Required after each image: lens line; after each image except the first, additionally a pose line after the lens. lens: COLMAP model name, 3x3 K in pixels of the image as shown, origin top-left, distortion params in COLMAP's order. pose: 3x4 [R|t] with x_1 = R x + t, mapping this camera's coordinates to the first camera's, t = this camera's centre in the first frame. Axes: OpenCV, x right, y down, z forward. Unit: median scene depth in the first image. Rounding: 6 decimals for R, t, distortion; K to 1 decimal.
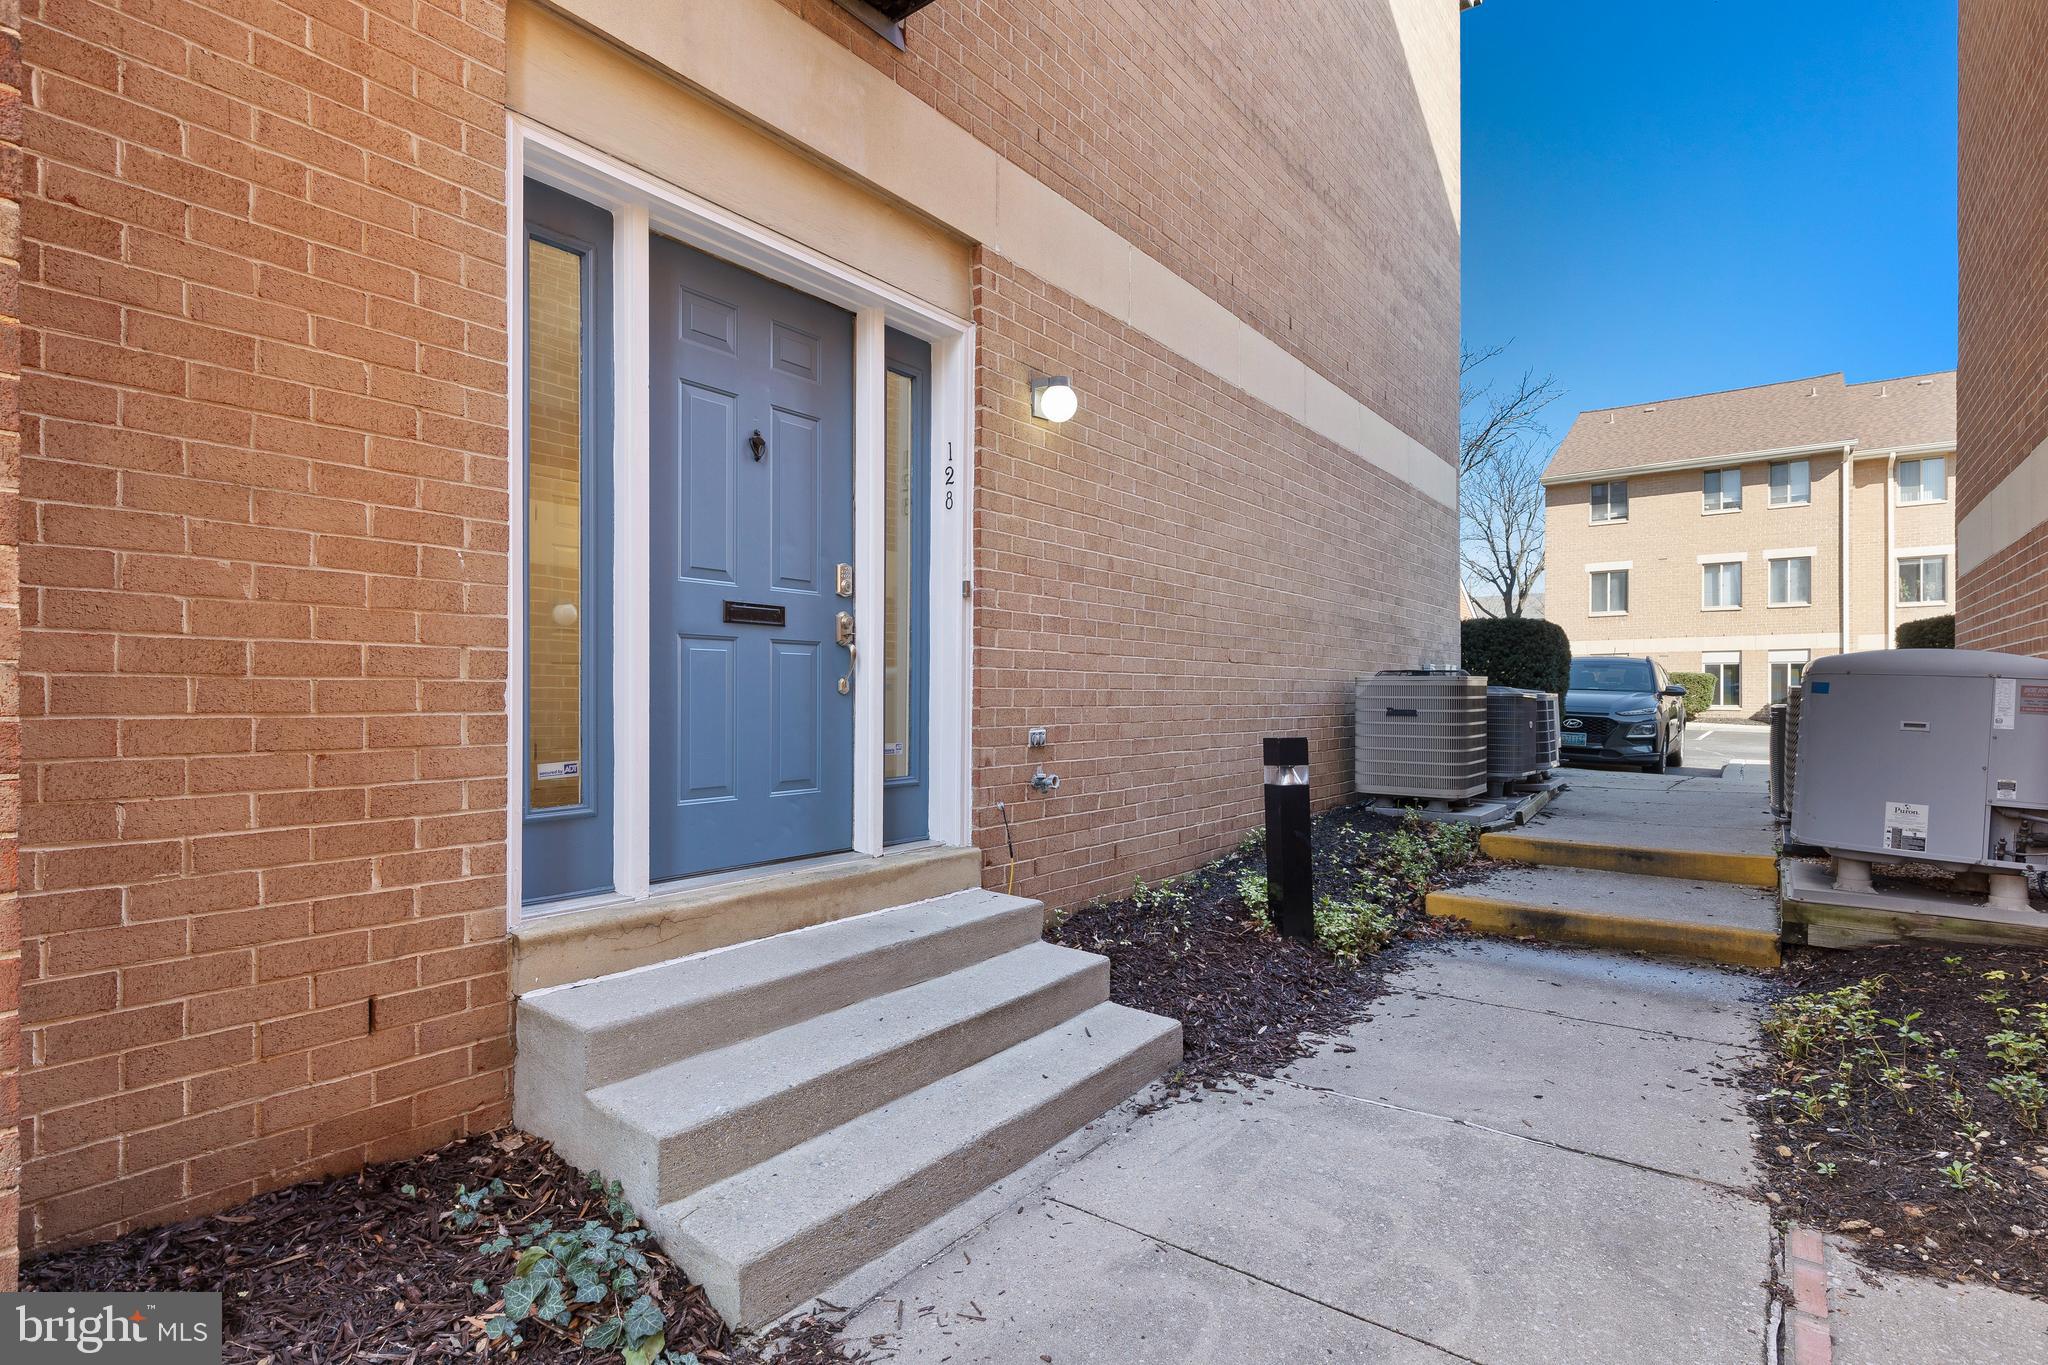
lens RADIAL K [[1020.2, 0, 1029.7], [0, 1020.2, 689.5], [0, 0, 1]] dist [0.002669, -0.000442]
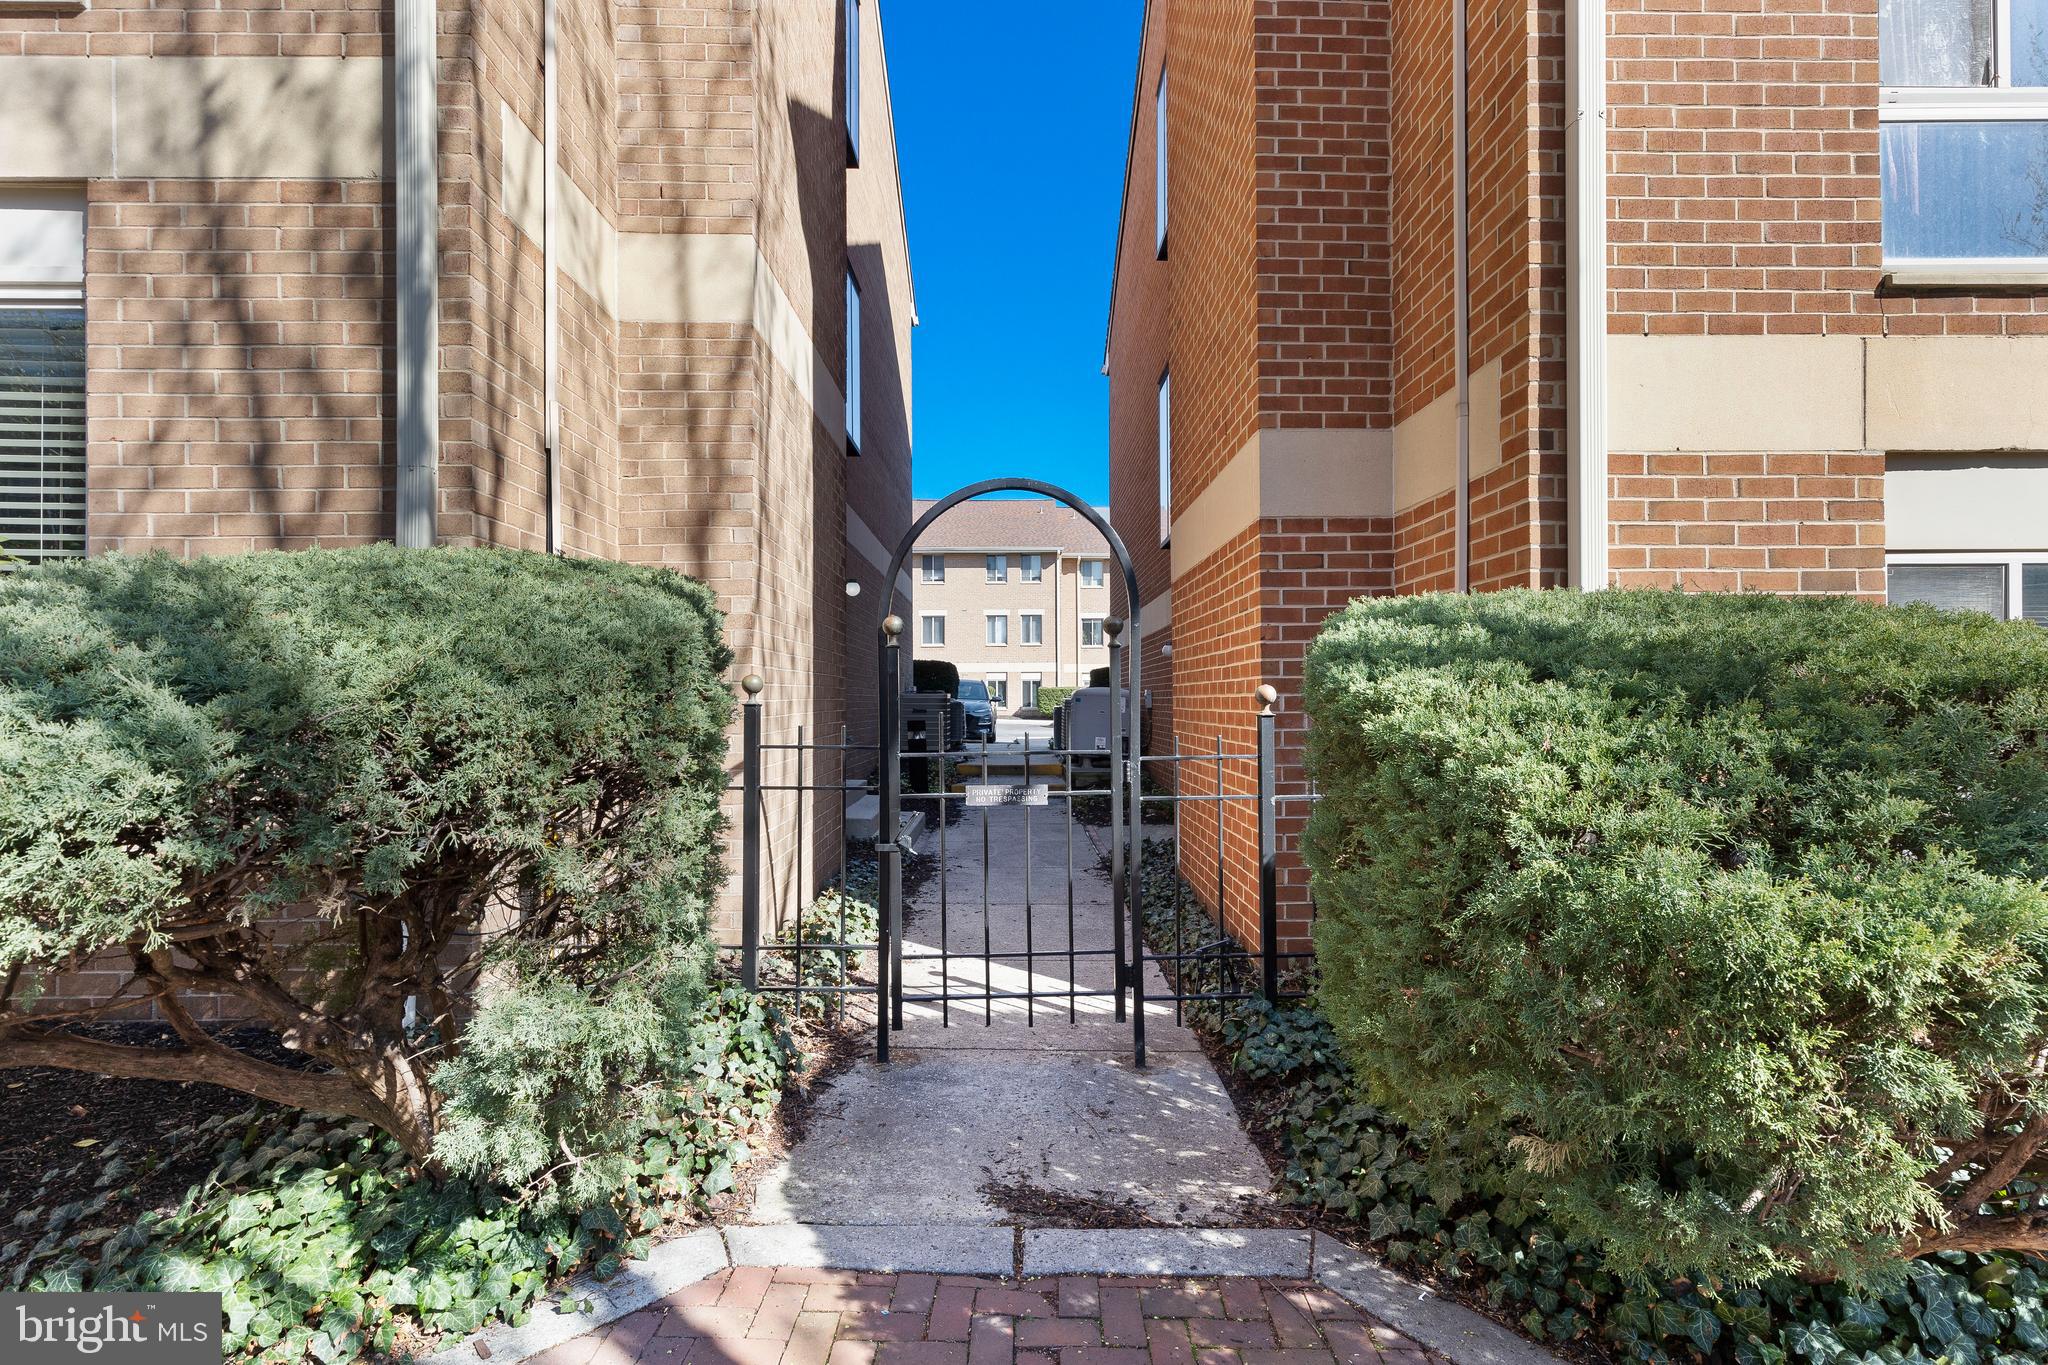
lens RADIAL K [[928.3, 0, 1041.9], [0, 928.3, 689.7], [0, 0, 1]] dist [0.003744, -0.000823]
pose [[0.785325, 0.002463, 0.619078, -1.254054], [-0.000421, 0.999994, -0.003444, -0.040959], [-0.619083, 0.002444, 0.785322, -1.357730]]
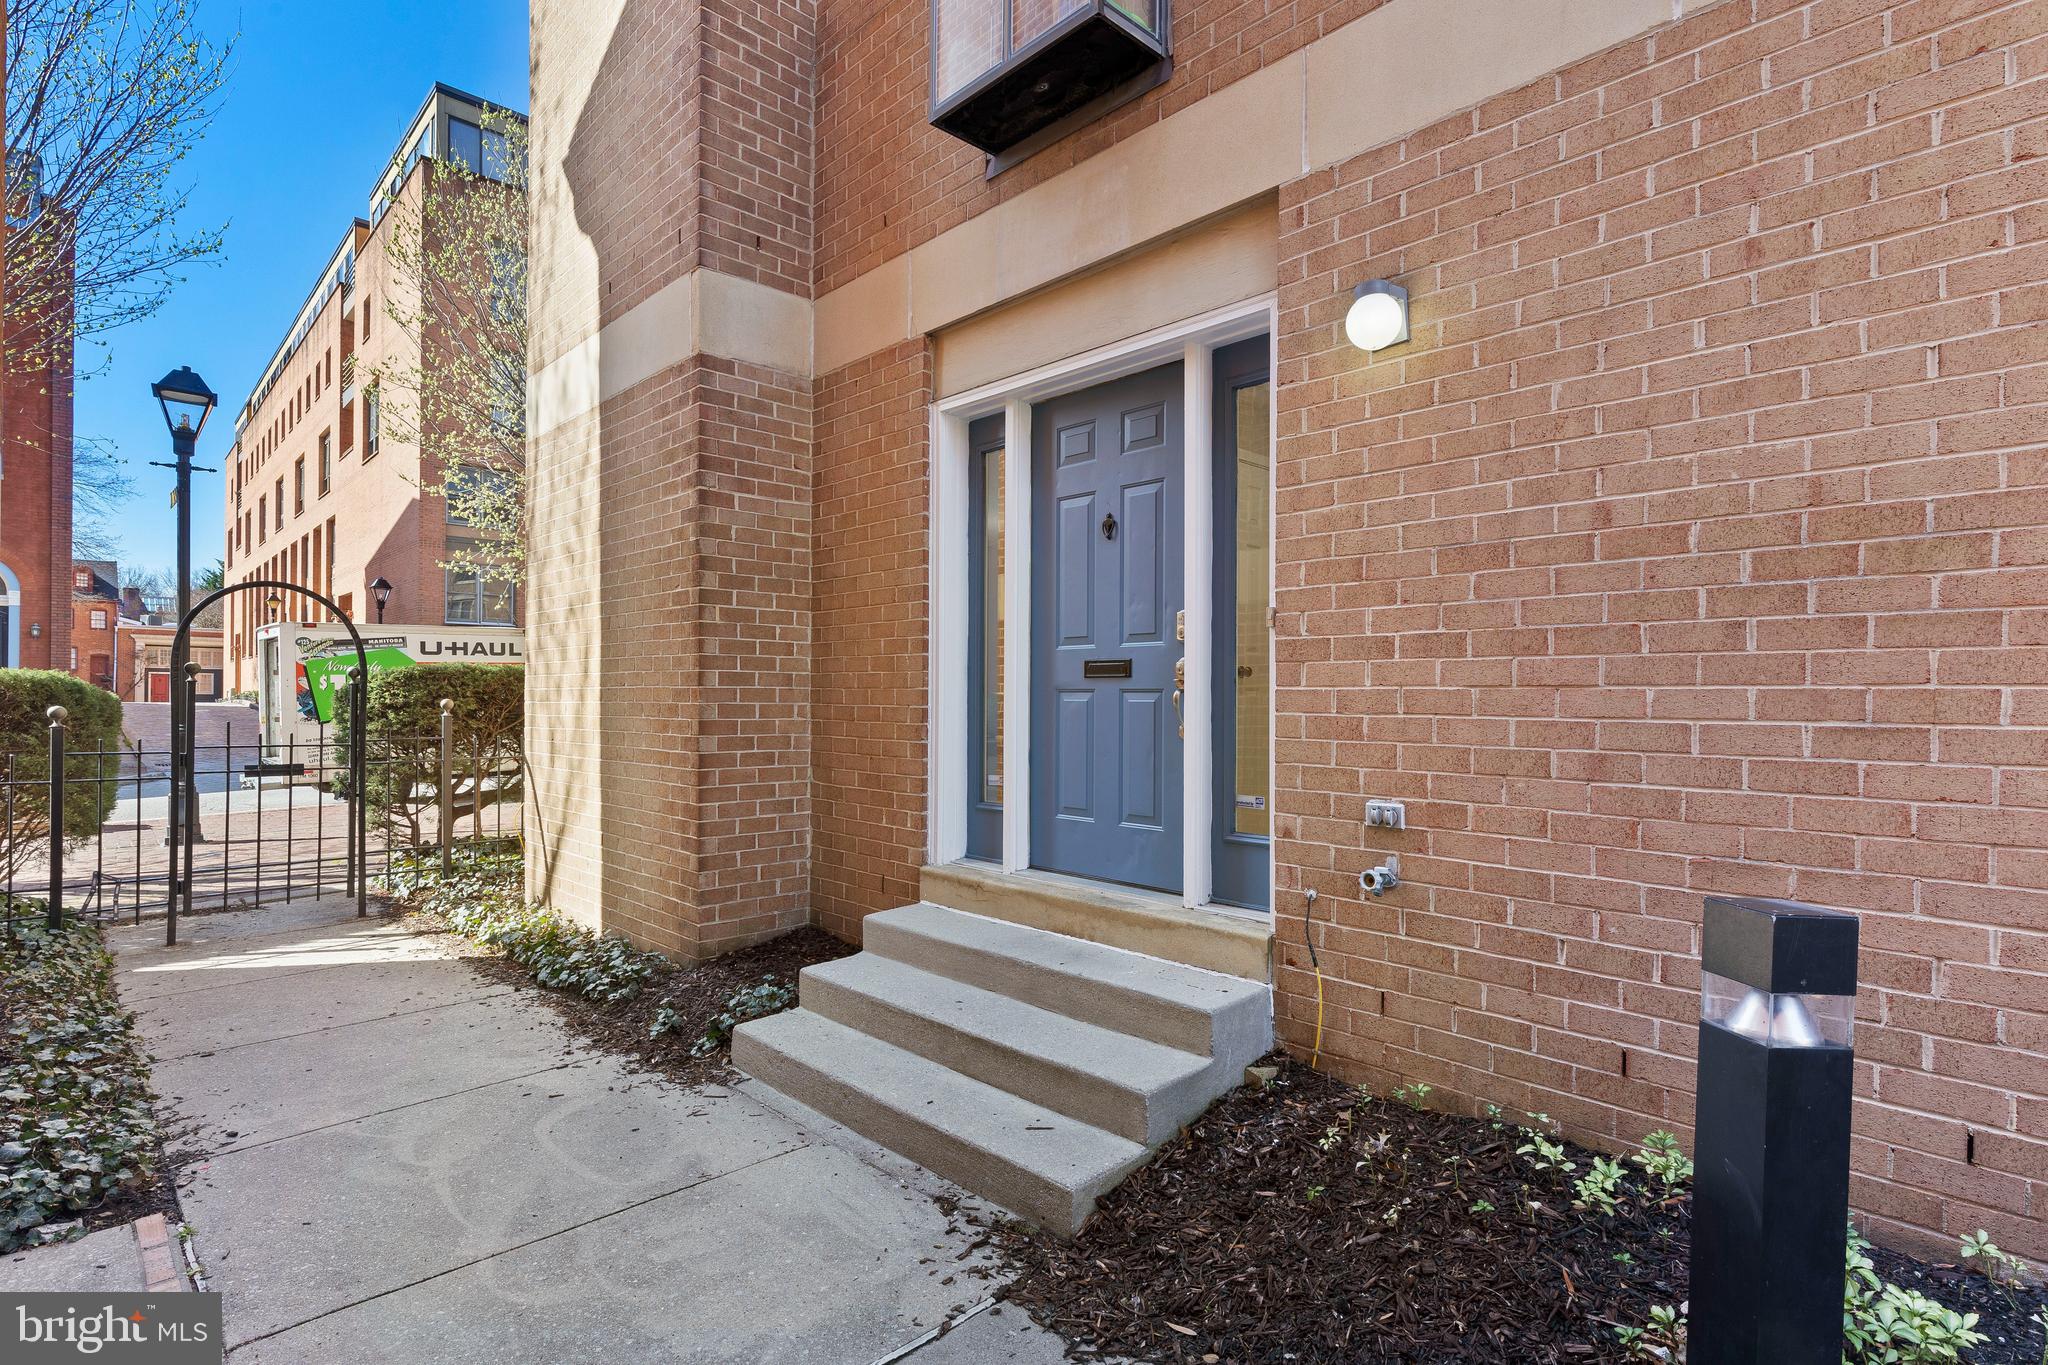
lens RADIAL K [[1020.2, 0, 1029.7], [0, 1020.2, 689.5], [0, 0, 1]] dist [0.002669, -0.000442]
pose [[-0.170337, -0.009655, -0.985339, 0.843179], [0.001912, 0.999947, -0.010128, -0.034933], [0.985384, -0.003609, -0.170310, 1.024702]]
